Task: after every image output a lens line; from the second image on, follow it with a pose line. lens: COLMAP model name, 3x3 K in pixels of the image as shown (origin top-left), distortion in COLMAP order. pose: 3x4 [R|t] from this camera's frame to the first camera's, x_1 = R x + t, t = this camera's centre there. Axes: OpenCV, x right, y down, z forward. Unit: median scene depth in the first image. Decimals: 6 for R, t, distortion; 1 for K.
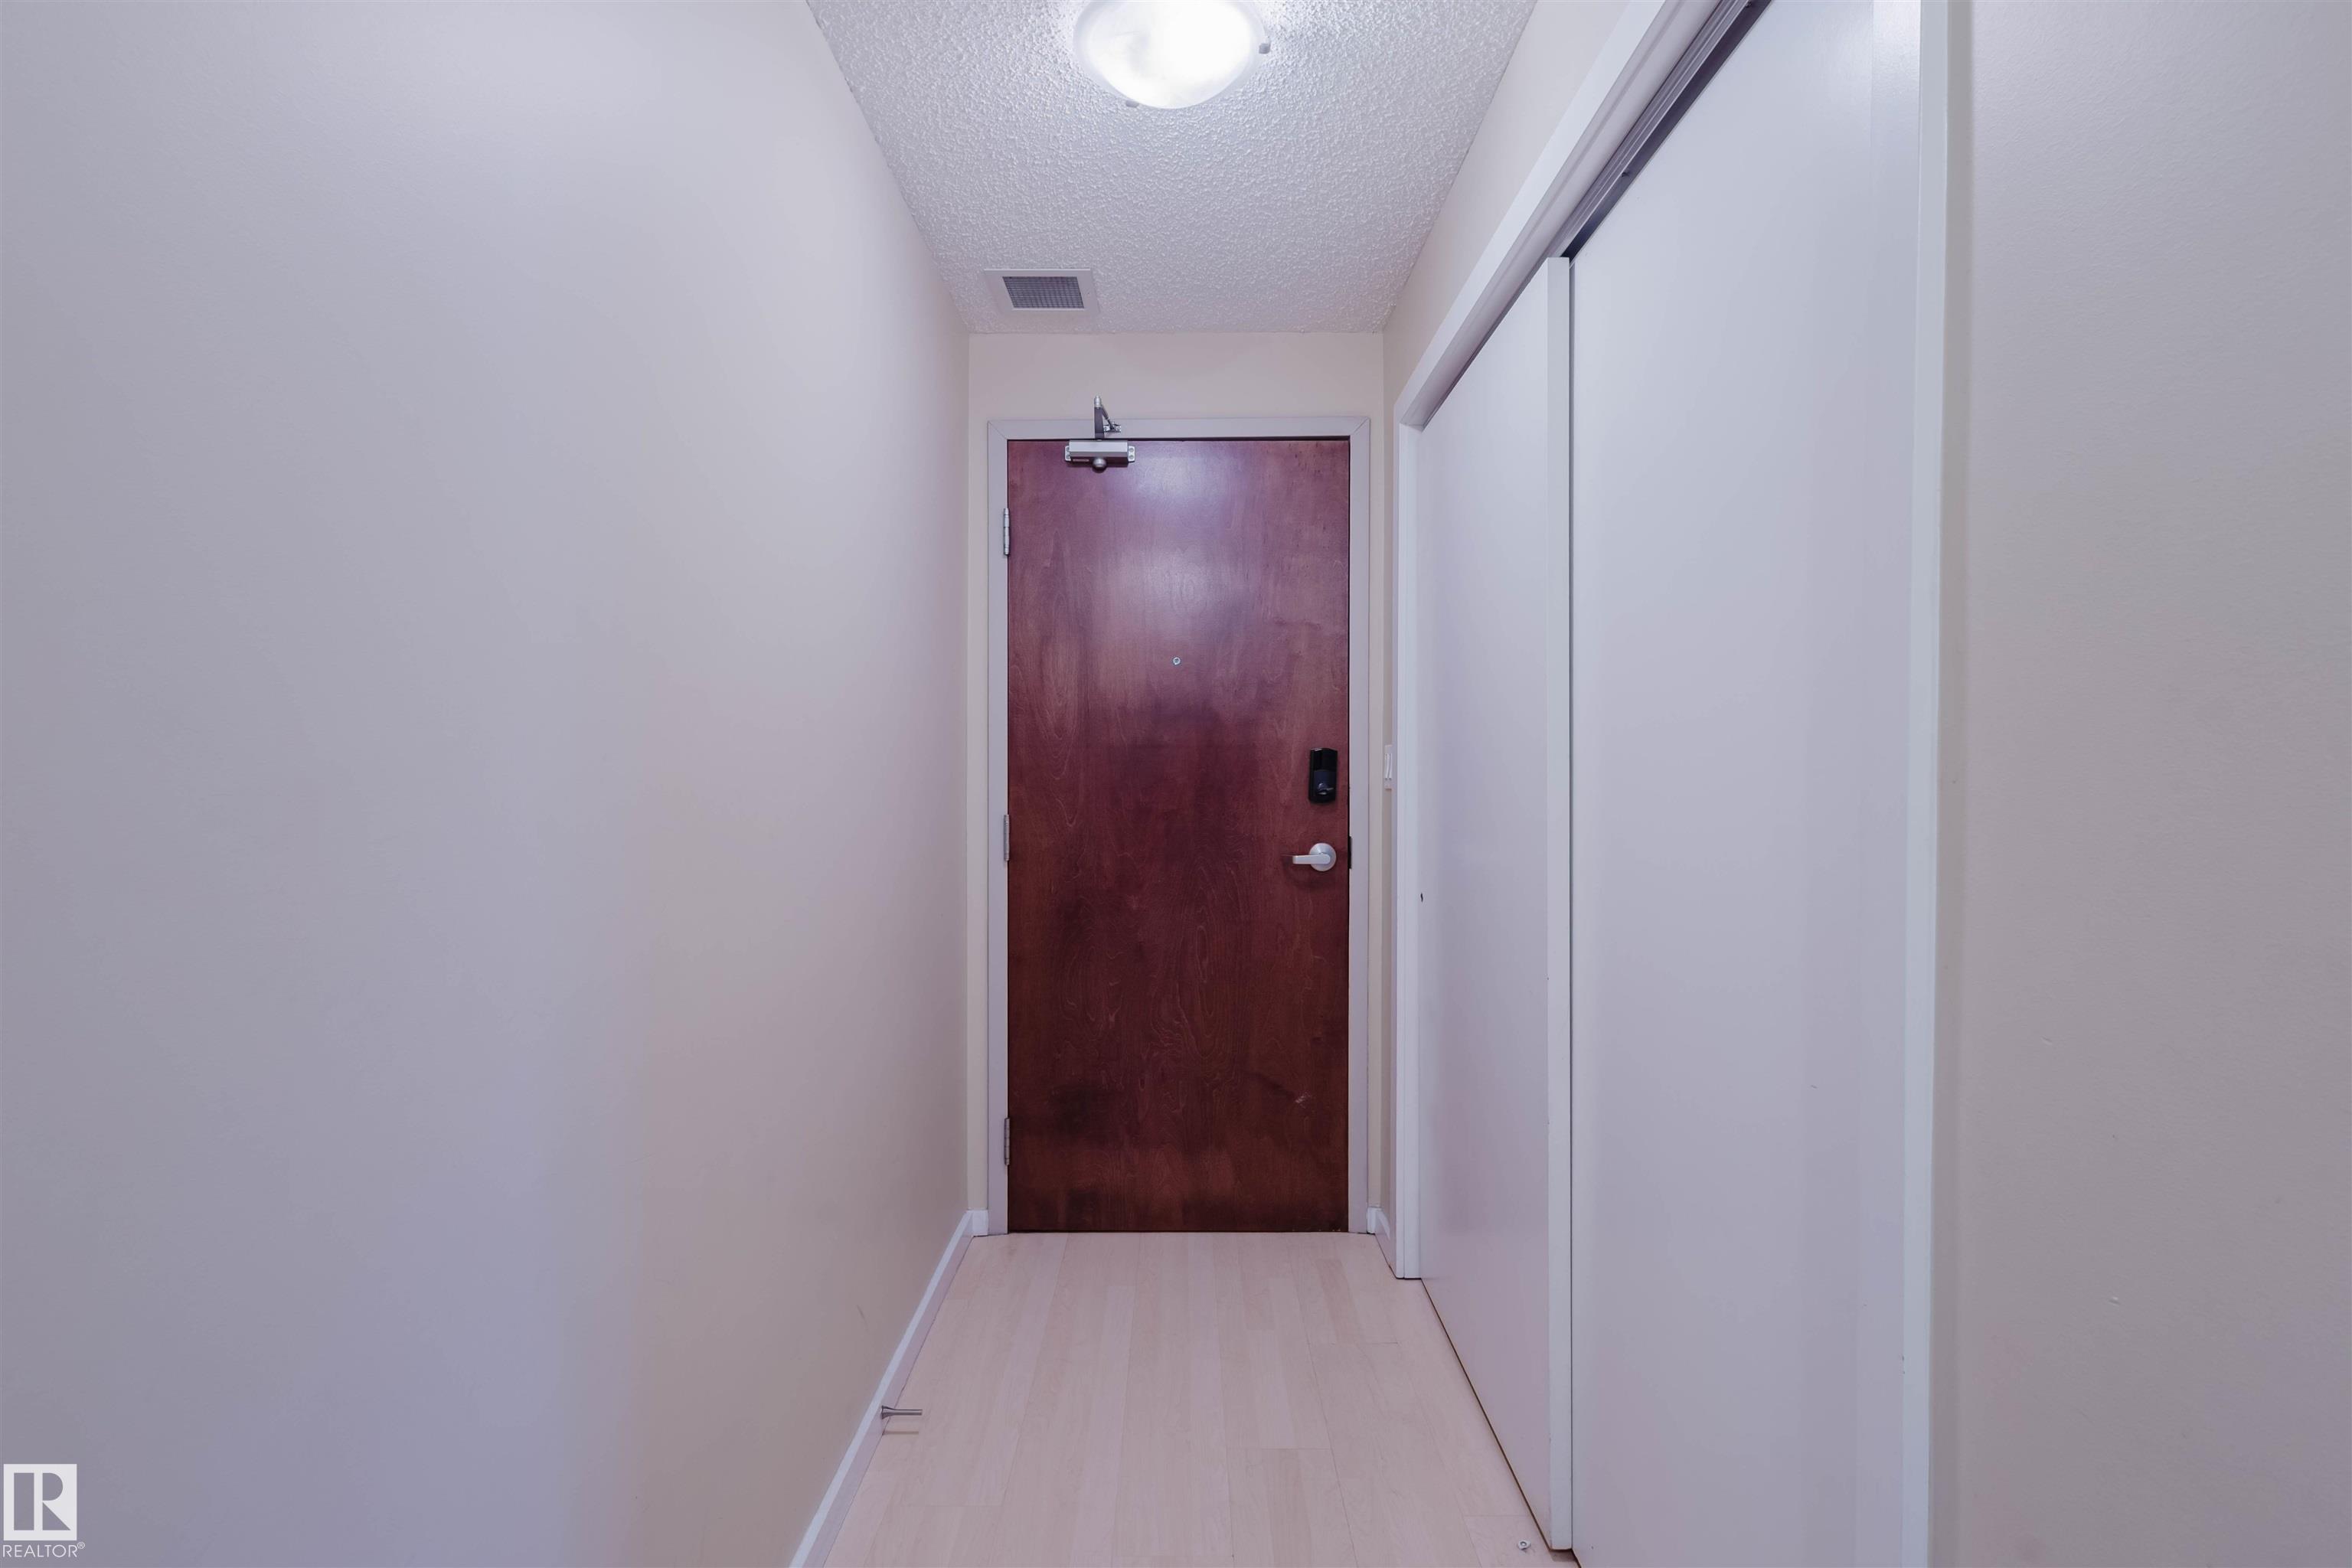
lens RADIAL K [[1088.1, 0, 1174.3], [0, 1088.1, 780.7], [0, 0, 1]] dist [0.012169, -0.002618]
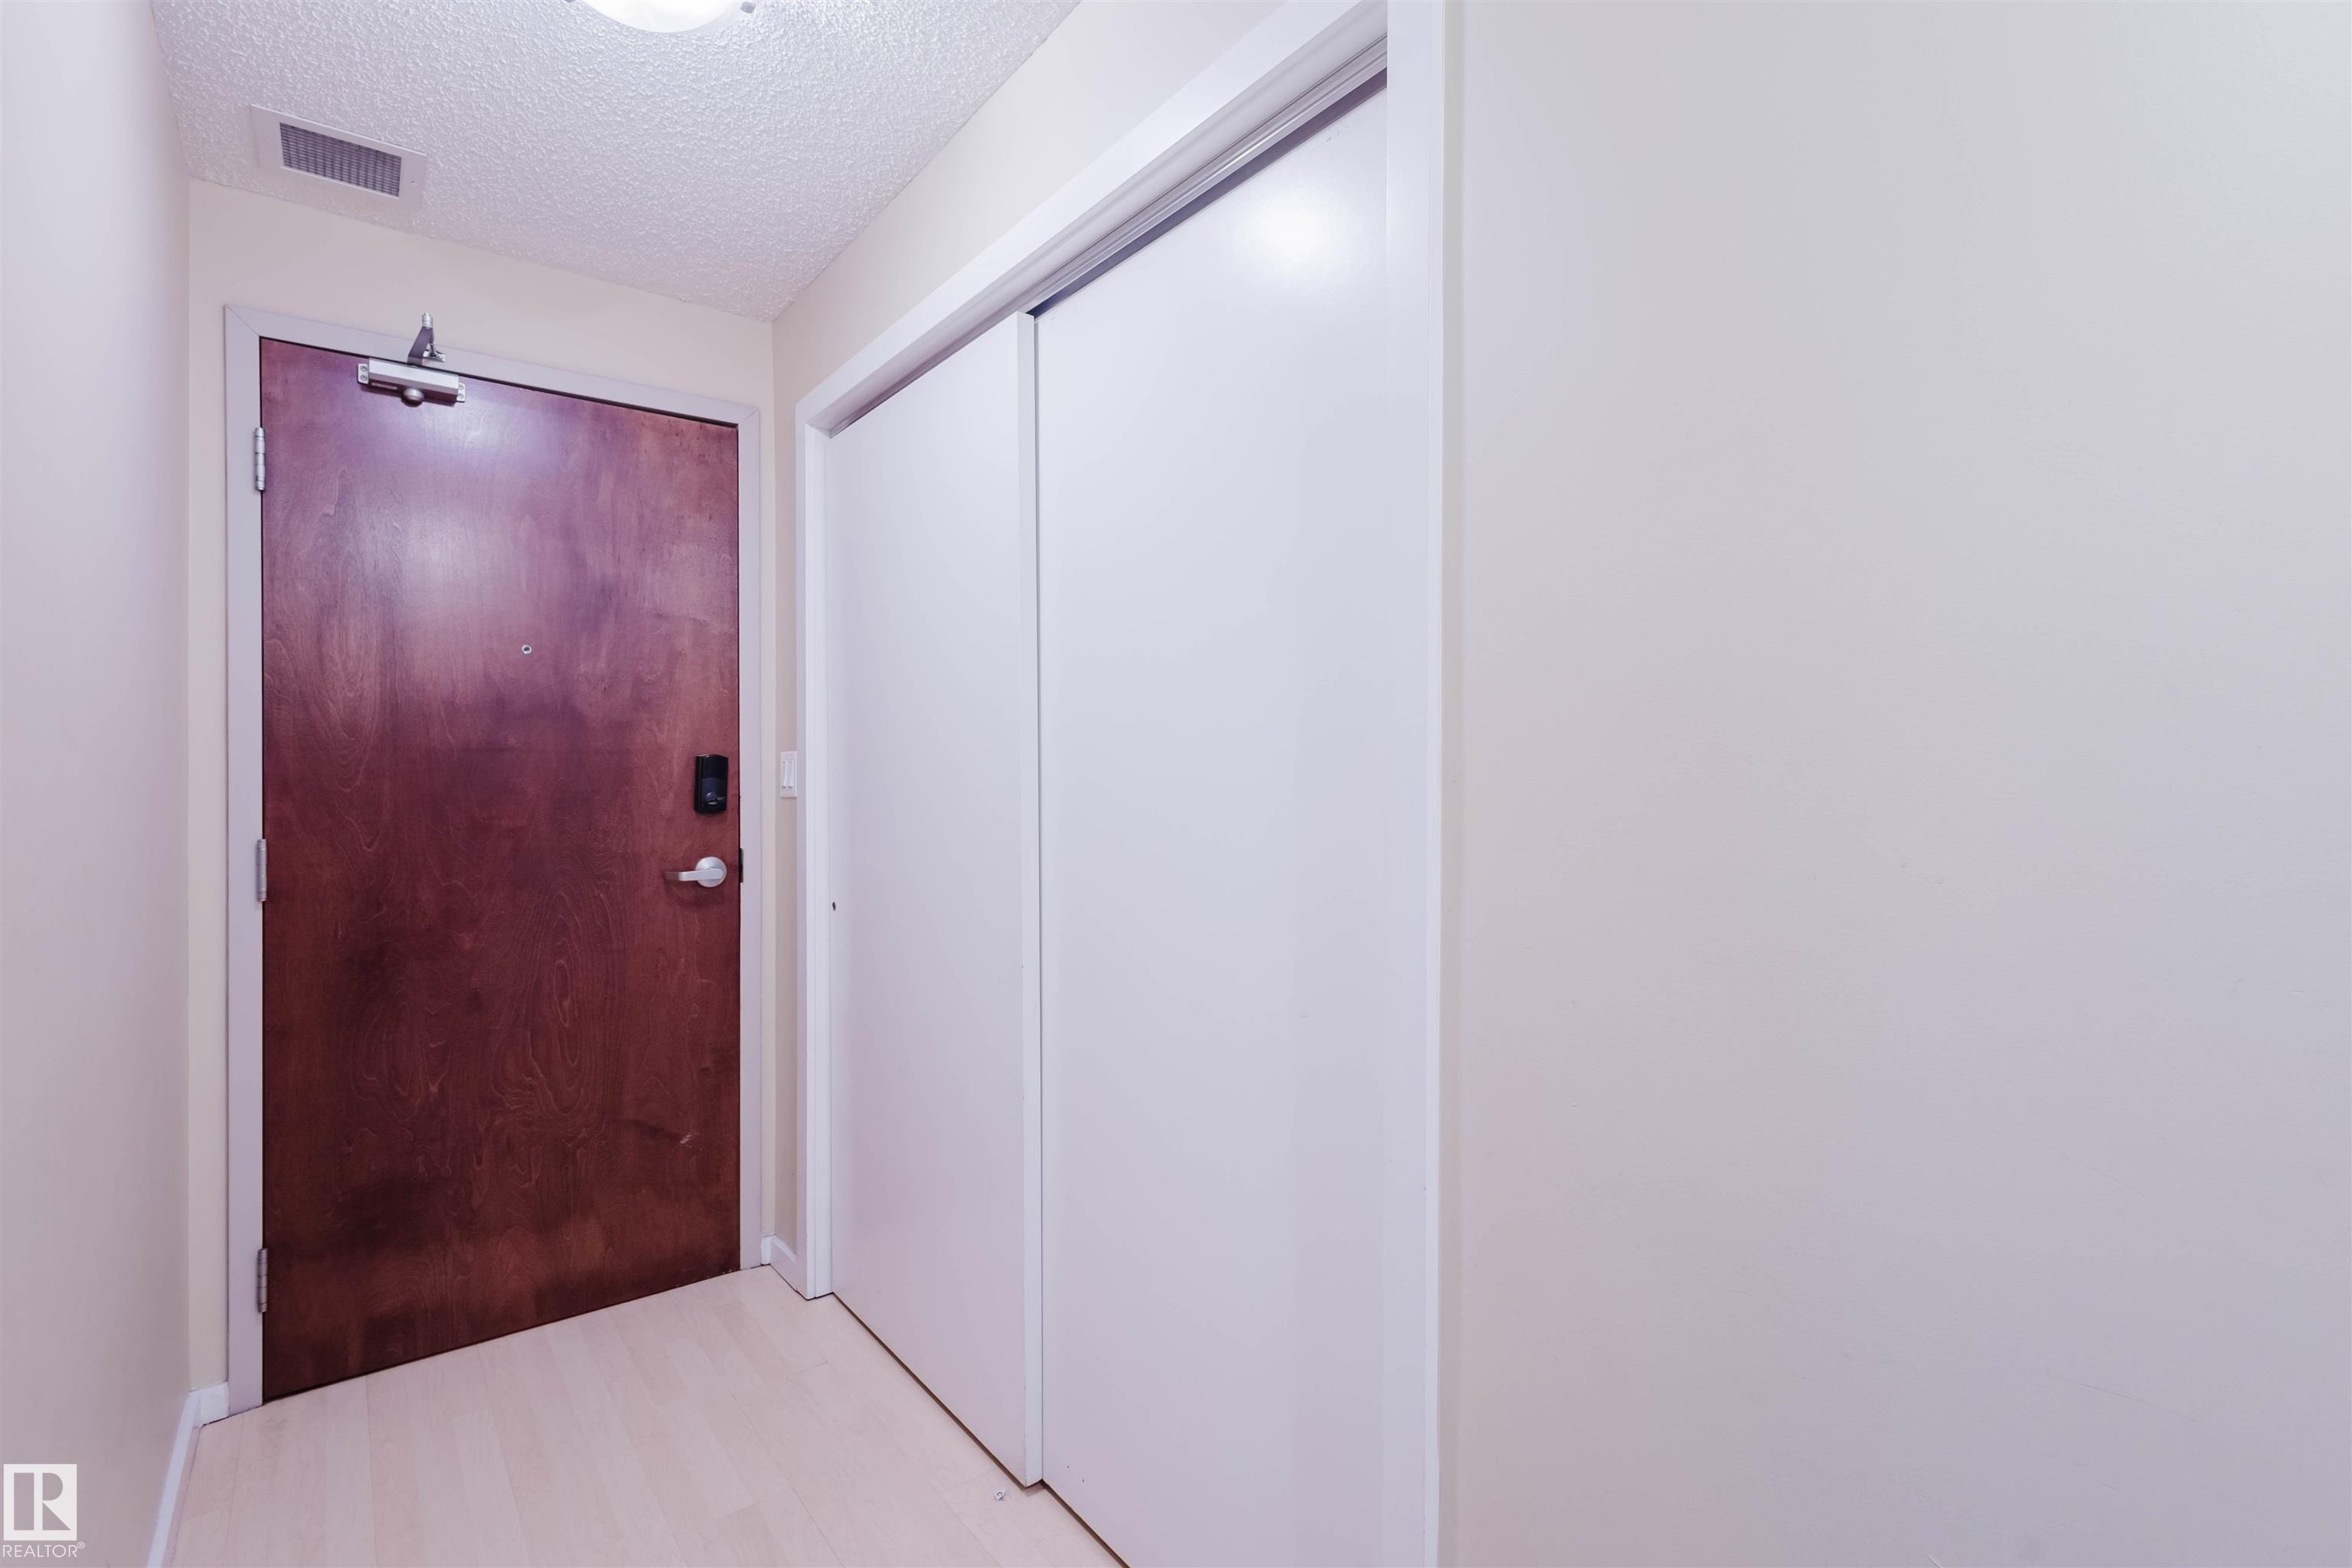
lens RADIAL K [[1088.1, 0, 1177.6], [0, 1088.1, 781.2], [0, 0, 1]] dist [0.012169, -0.002618]
pose [[0.784190, -0.004579, 0.620504, -0.127791], [0.009300, 0.999947, -0.004375, 0.000495], [-0.620452, 0.009202, 0.784191, 0.024901]]
